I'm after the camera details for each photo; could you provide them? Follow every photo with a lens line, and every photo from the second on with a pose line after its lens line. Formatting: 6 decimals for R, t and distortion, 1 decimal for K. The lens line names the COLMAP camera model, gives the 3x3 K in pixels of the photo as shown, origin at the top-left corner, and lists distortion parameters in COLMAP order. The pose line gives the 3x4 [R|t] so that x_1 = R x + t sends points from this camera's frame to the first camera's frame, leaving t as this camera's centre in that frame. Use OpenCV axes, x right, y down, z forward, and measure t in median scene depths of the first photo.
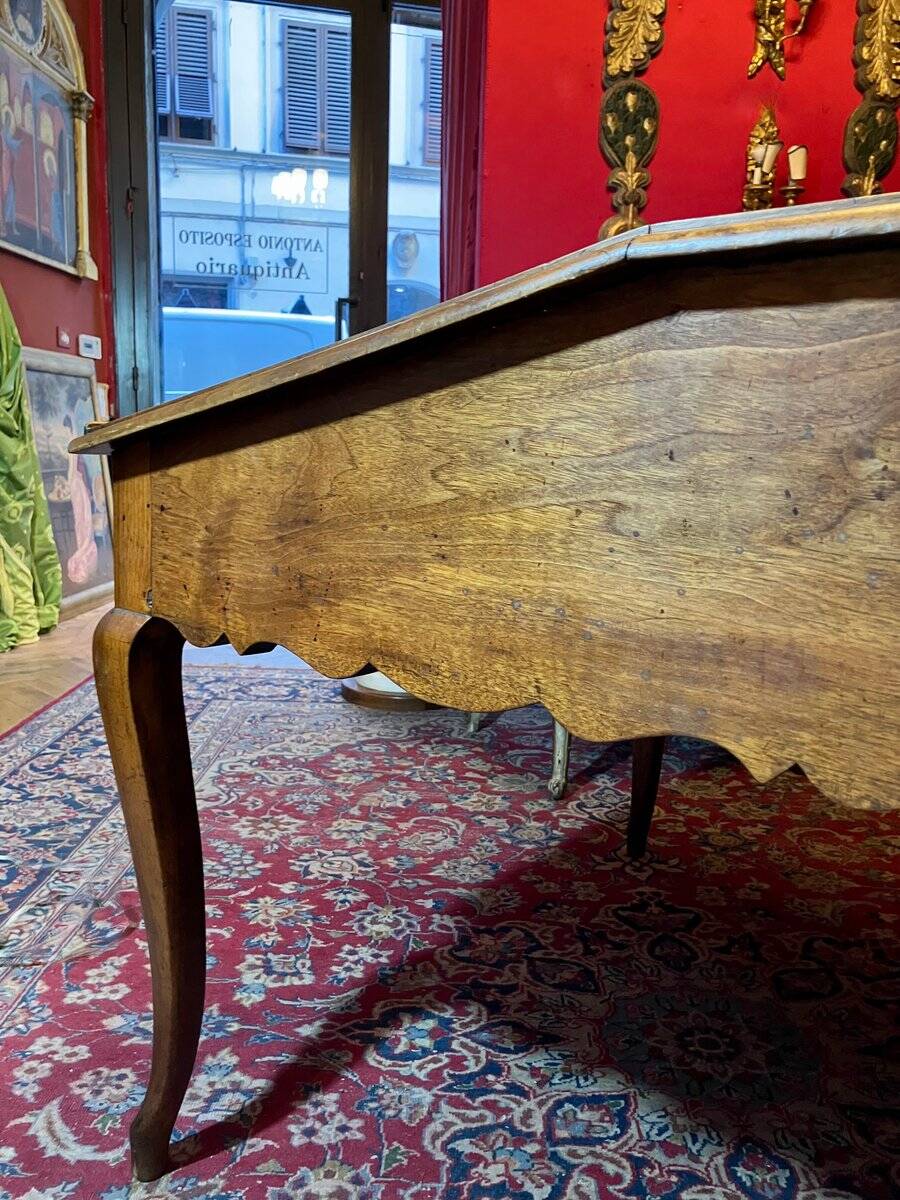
lens RADIAL K [[978.2, 0, 440.7], [0, 978.2, 612.0], [0, 0, 1]] dist [0.005987, -0.004417]
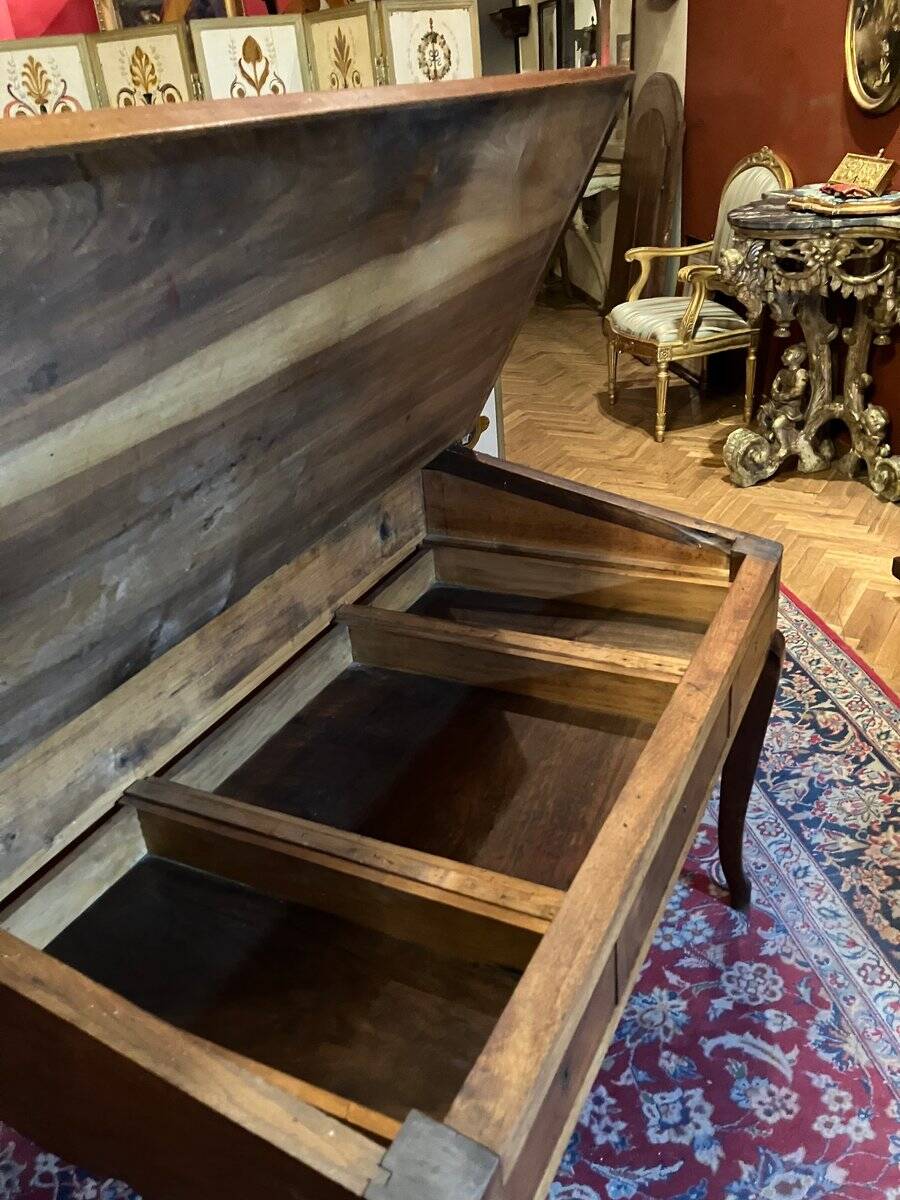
lens RADIAL K [[985.6, 0, 456.0], [0, 985.6, 614.8], [0, 0, 1]] dist [0.007075, 0.003027]
pose [[-0.973669, 0.157810, -0.164514, 0.171674], [0.023839, 0.788184, 0.614978, -0.818590], [0.226717, 0.594863, -0.771192, 1.509083]]
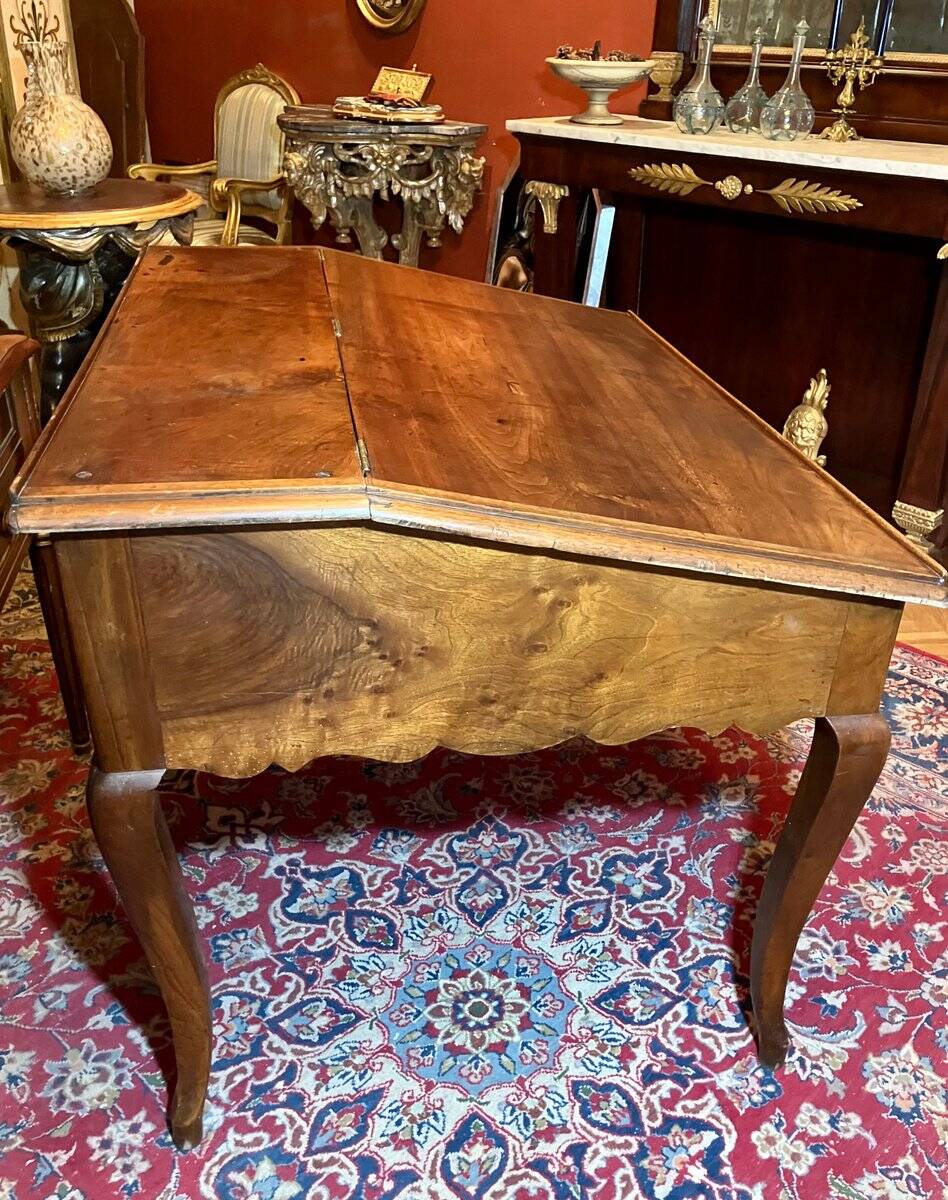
lens RADIAL K [[1095.3, 0, 487.4], [0, 1095.3, 645.2], [0, 0, 1]] dist [0.012160, -0.017983]
pose [[-0.652020, 0.339570, -0.677910, 1.056264], [-0.174446, 0.802929, 0.569977, -0.660305], [0.737861, 0.489895, -0.464289, 1.499774]]
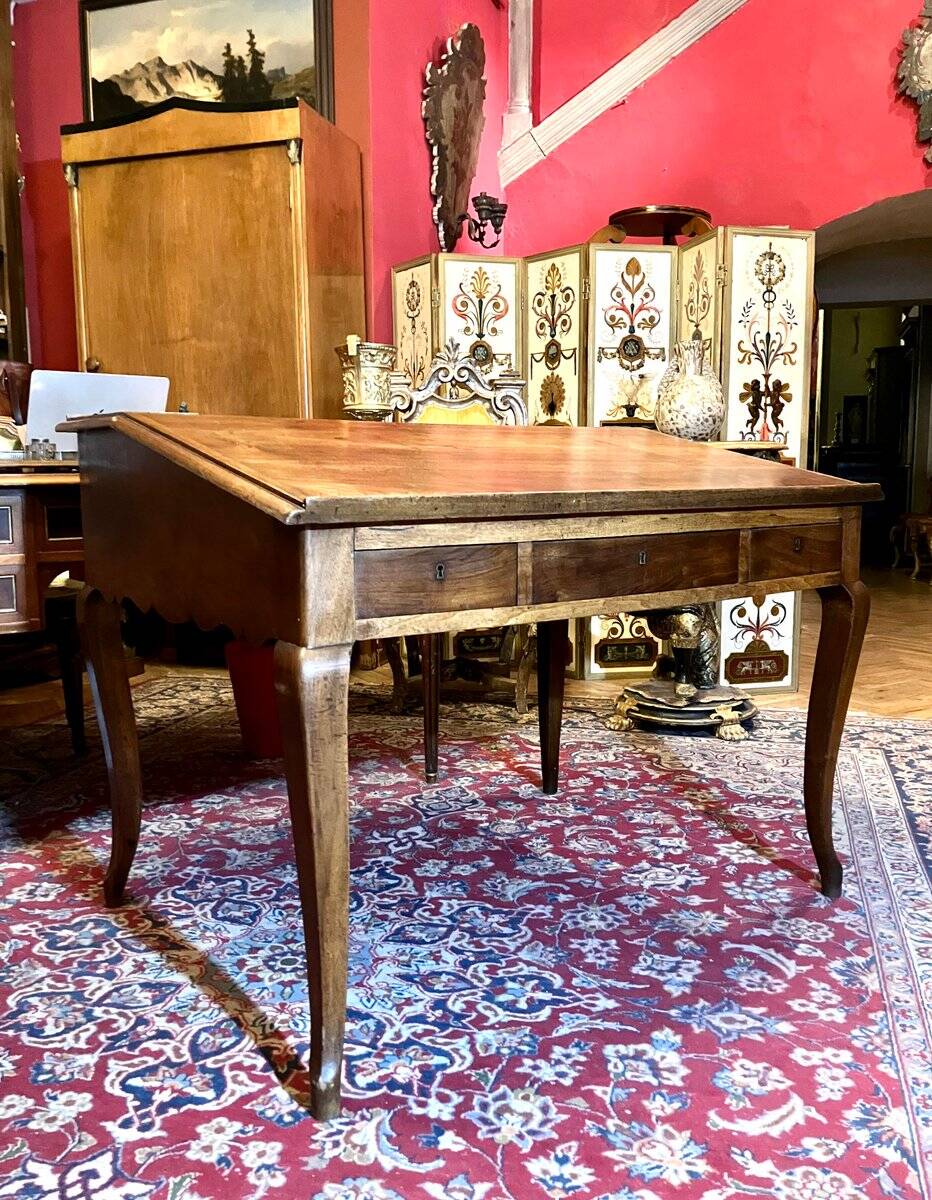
lens RADIAL K [[1050.7, 0, 470.7], [0, 1050.7, 570.7], [0, 0, 1]] dist [0.010039, -0.002511]
pose [[-0.970849, -0.045565, 0.235320, -0.268677], [0.020371, 0.962528, 0.270417, -0.437684], [-0.238824, 0.267327, -0.933541, 2.243152]]
